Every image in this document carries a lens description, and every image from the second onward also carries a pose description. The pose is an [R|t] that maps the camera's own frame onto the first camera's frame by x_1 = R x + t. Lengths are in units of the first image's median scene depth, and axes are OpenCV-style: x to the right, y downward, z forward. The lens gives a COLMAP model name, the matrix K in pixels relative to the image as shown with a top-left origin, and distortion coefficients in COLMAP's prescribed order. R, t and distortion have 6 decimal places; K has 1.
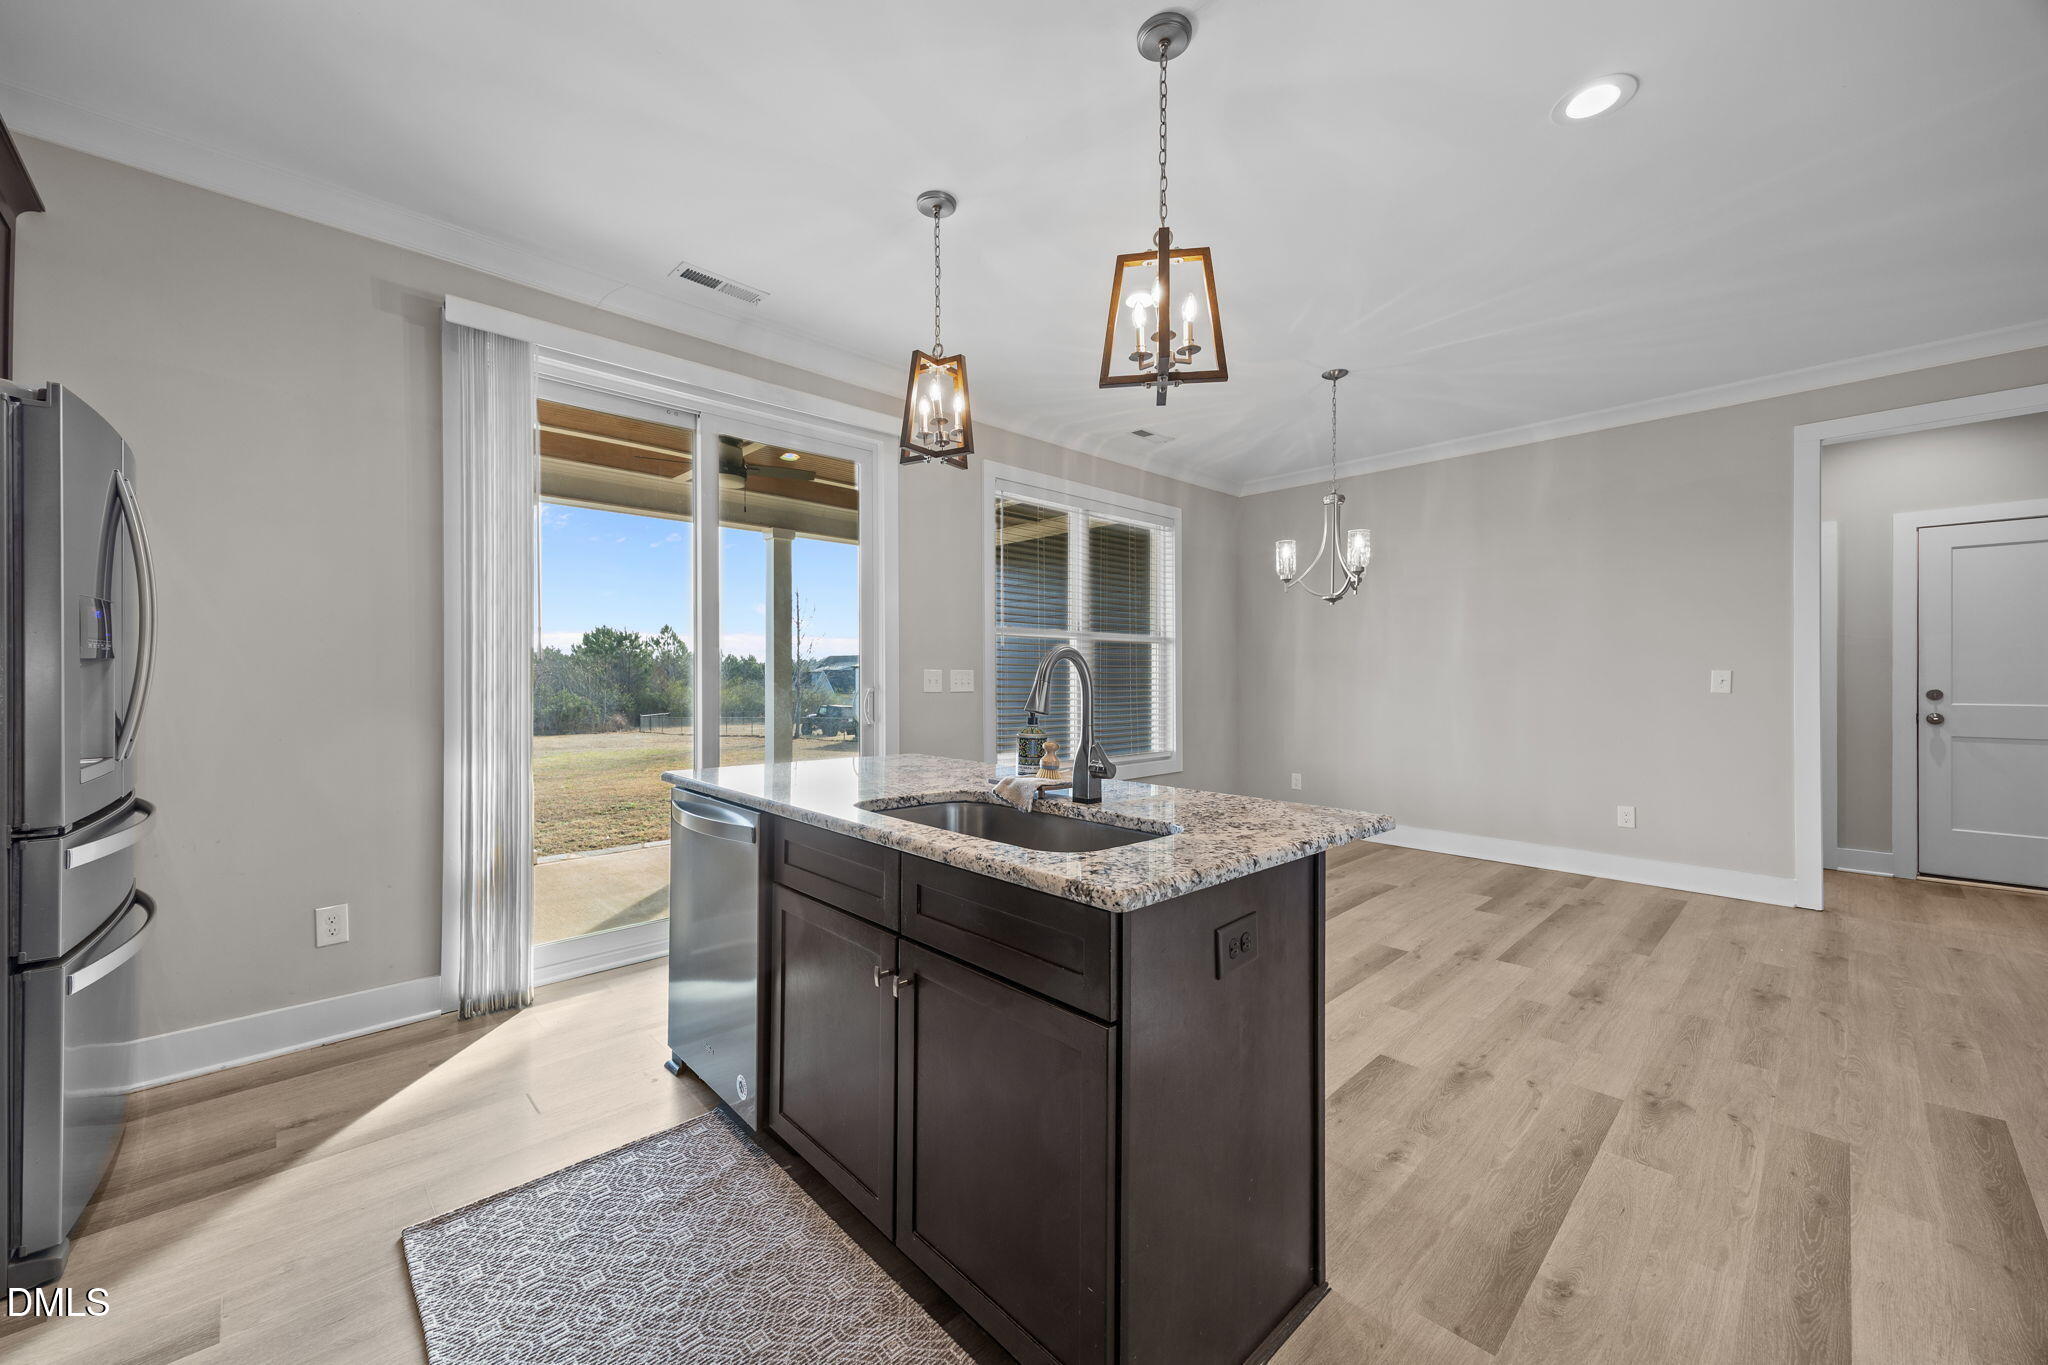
lens RADIAL K [[800.4, 0, 1019.3], [0, 800.4, 679.0], [0, 0, 1]] dist [0.021826, -0.000013]
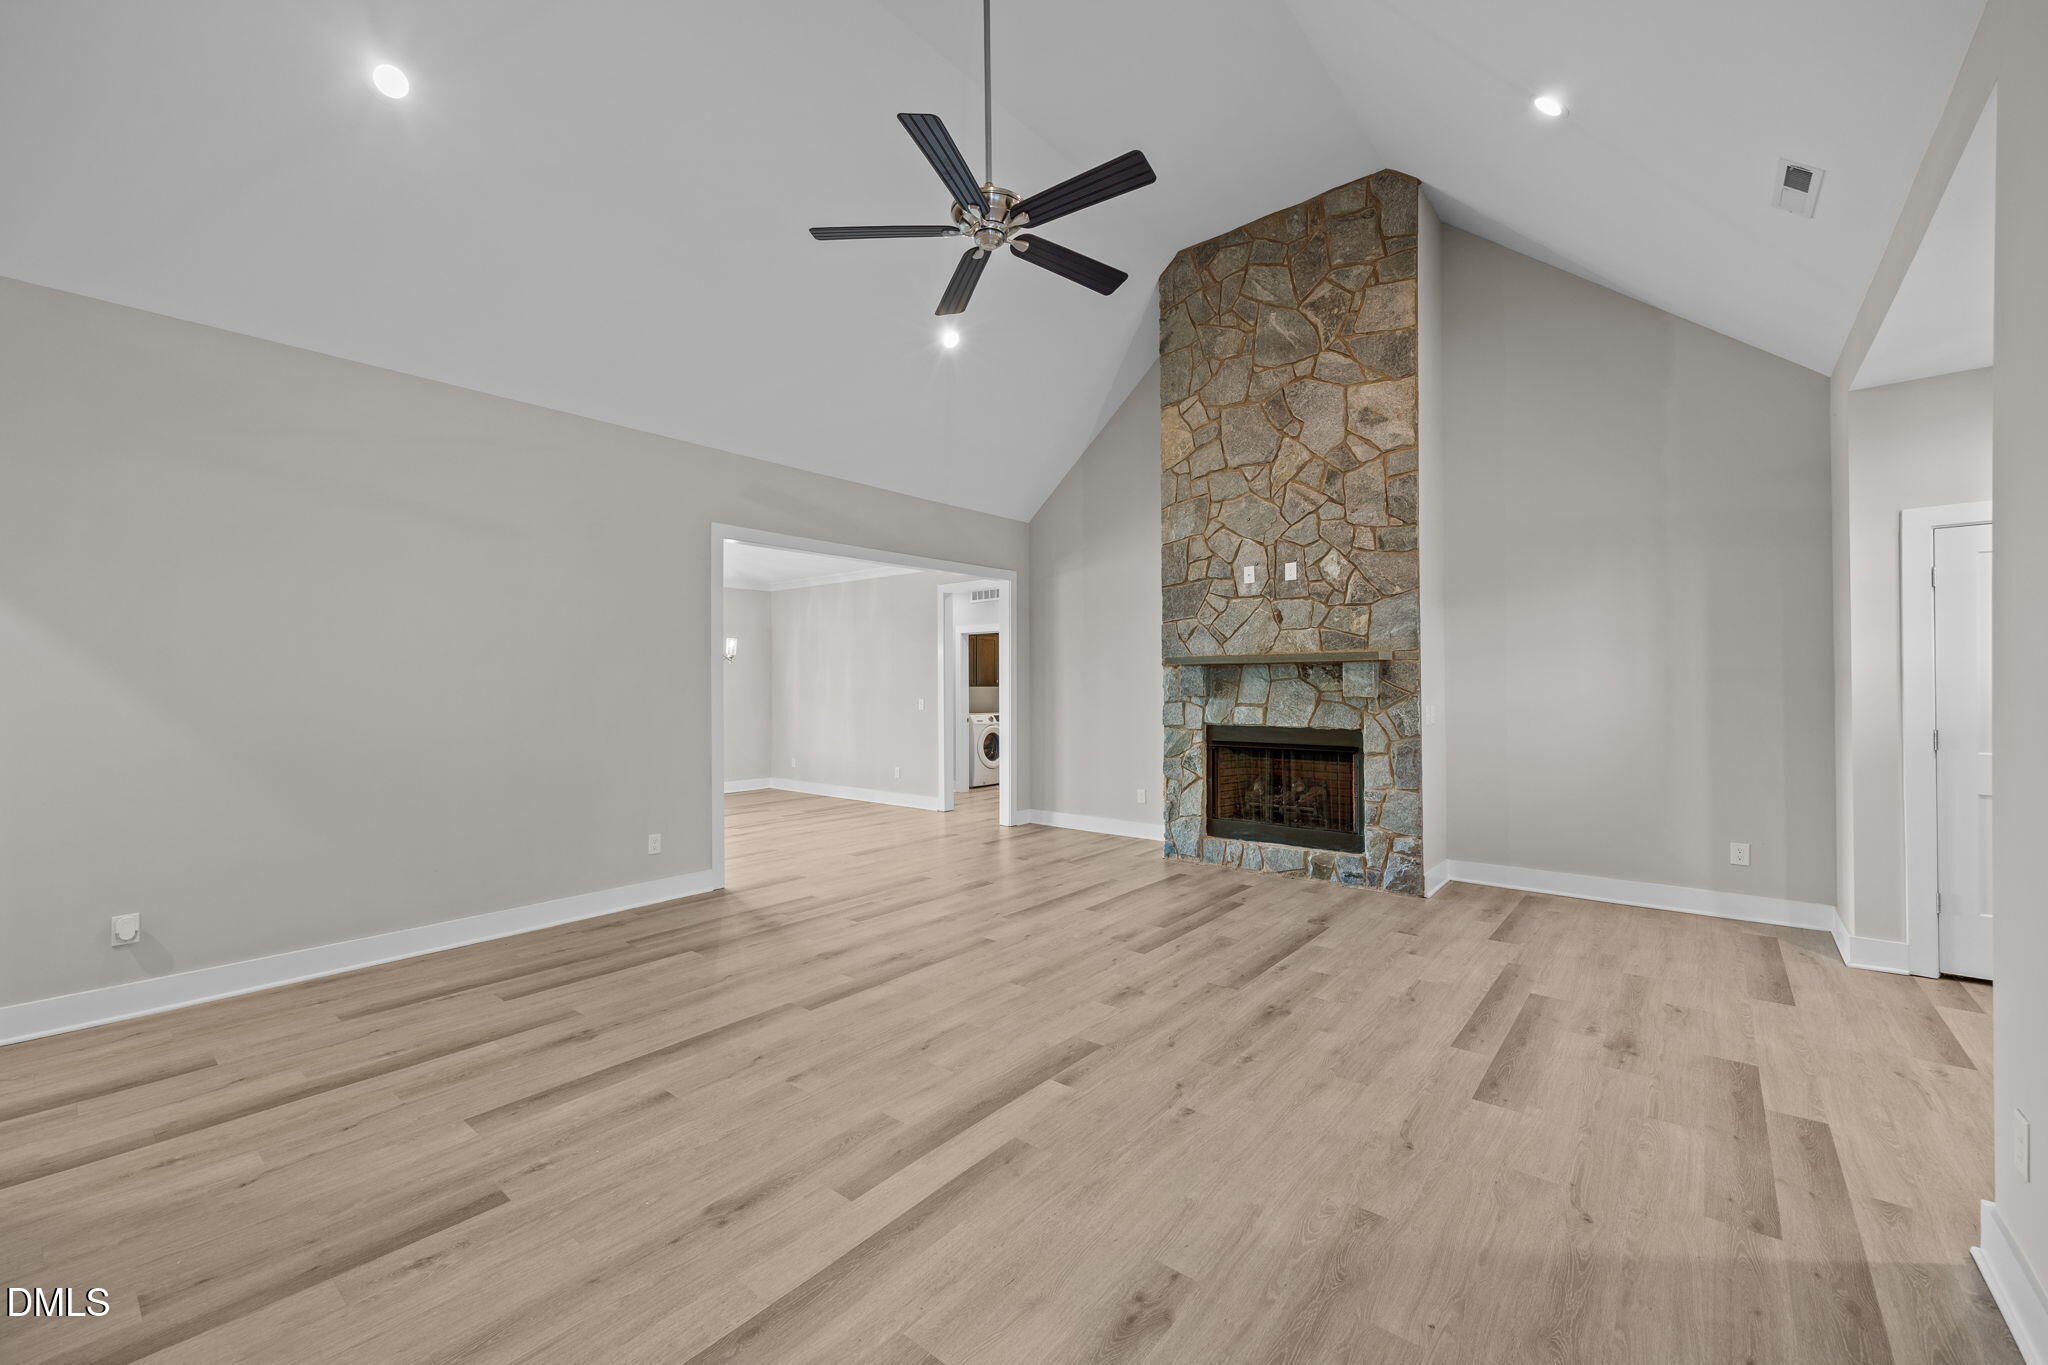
lens RADIAL K [[808.0, 0, 1013.5], [0, 808.0, 680.5], [0, 0, 1]] dist [0.031082, -0.007162]
pose [[0.993198, -0.003774, 0.116380, 0.895288], [0.004989, 0.999936, -0.010148, -0.038687], [-0.116334, 0.010659, 0.993153, -1.106432]]
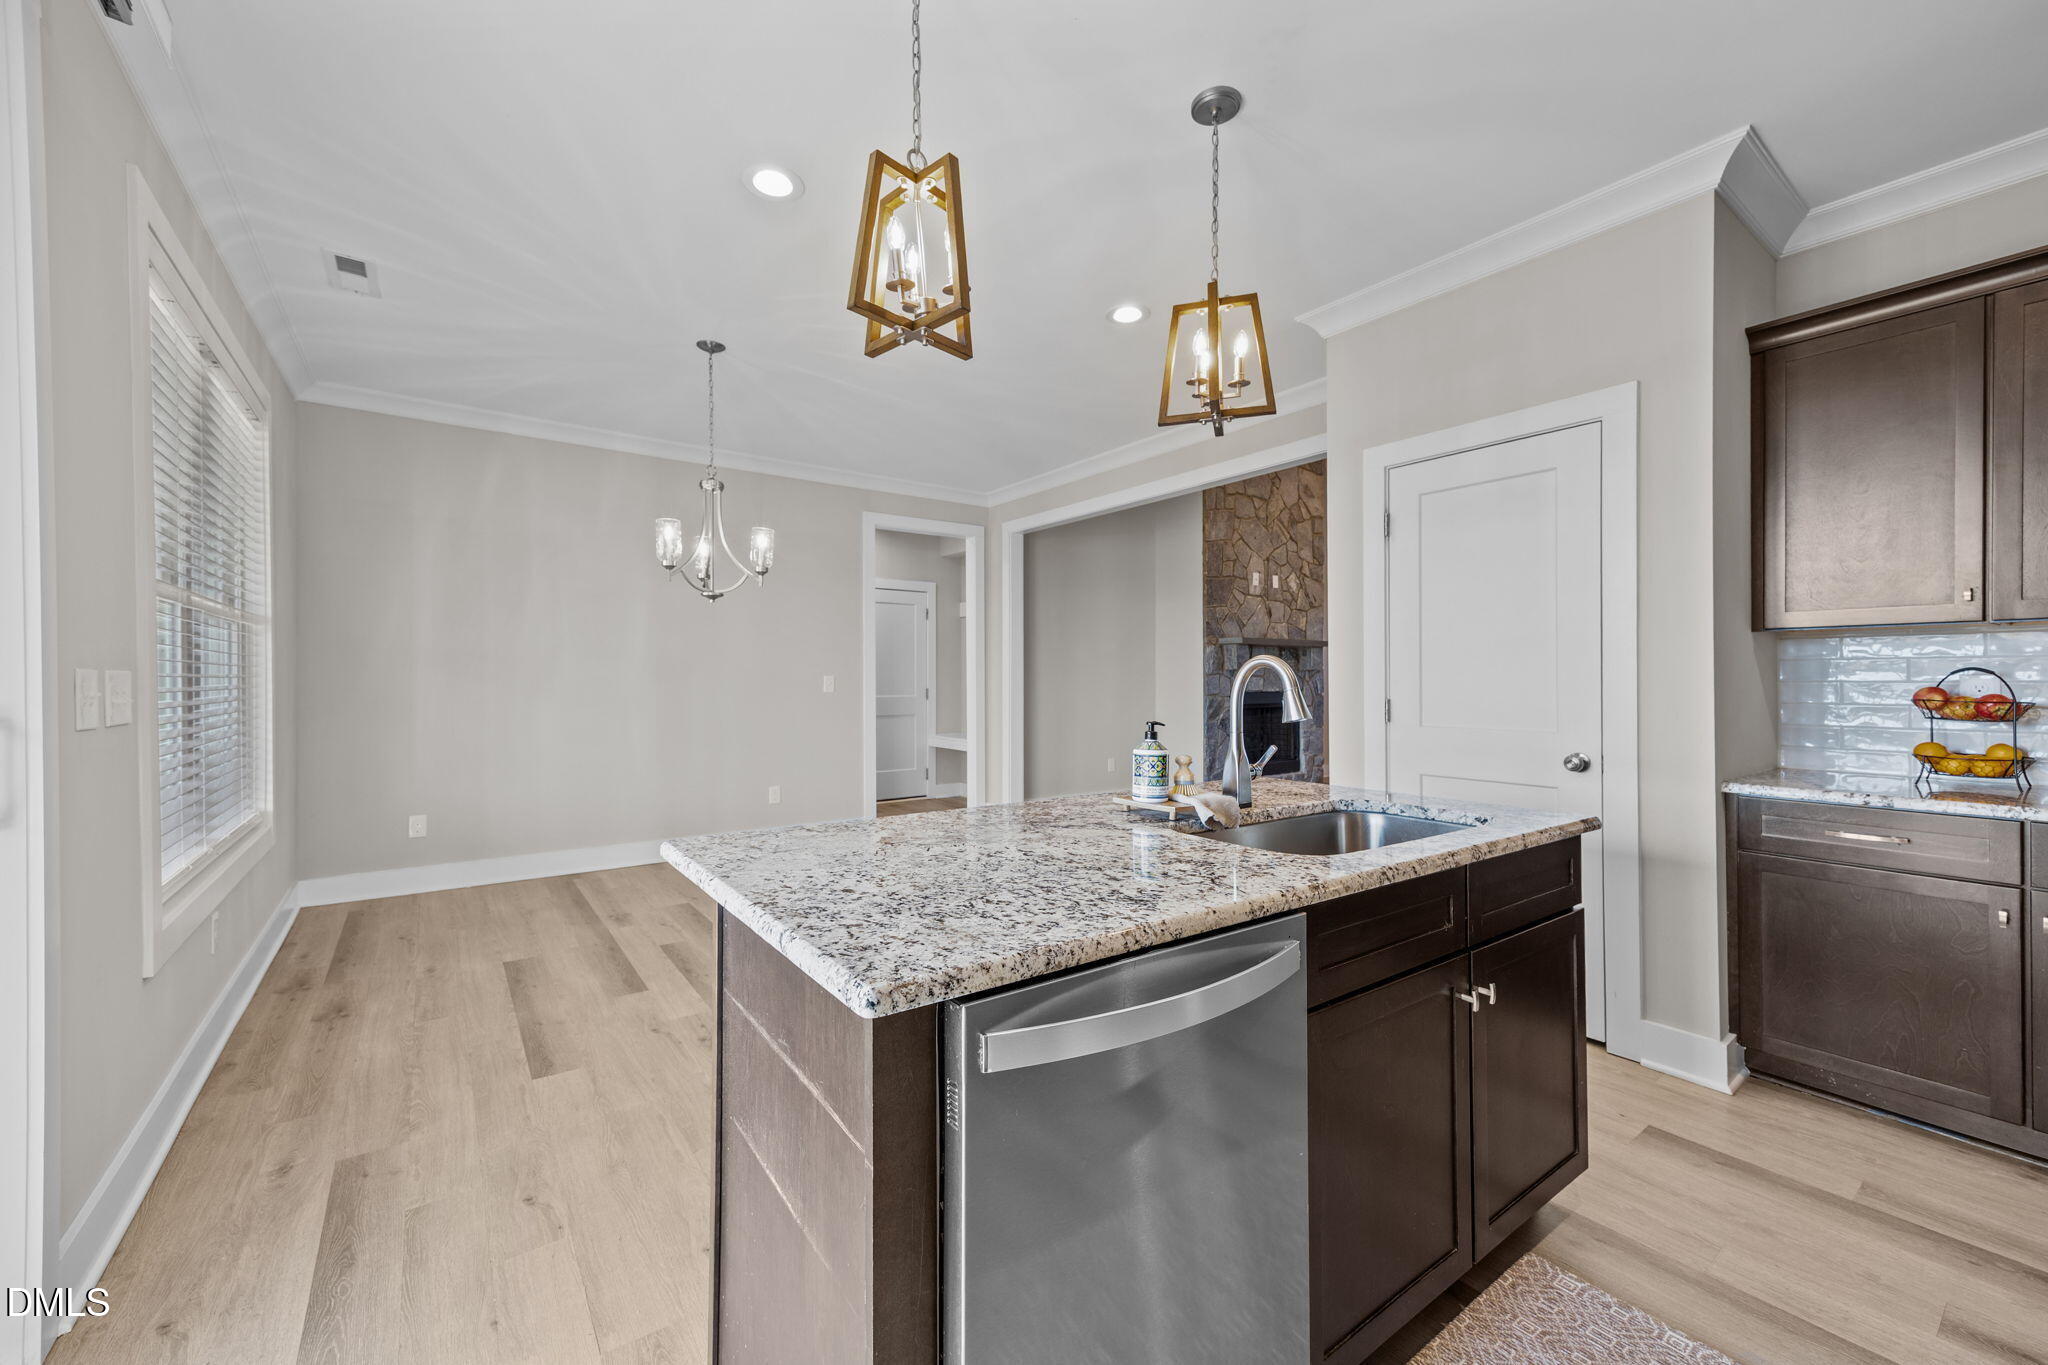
lens RADIAL K [[808.0, 0, 1013.5], [0, 808.0, 680.5], [0, 0, 1]] dist [0.031082, -0.007162]
pose [[0.124225, -0.003602, 0.992248, -0.466349], [0.003981, 0.999987, 0.003132, -0.006169], [-0.992246, 0.003561, 0.124238, 0.547069]]
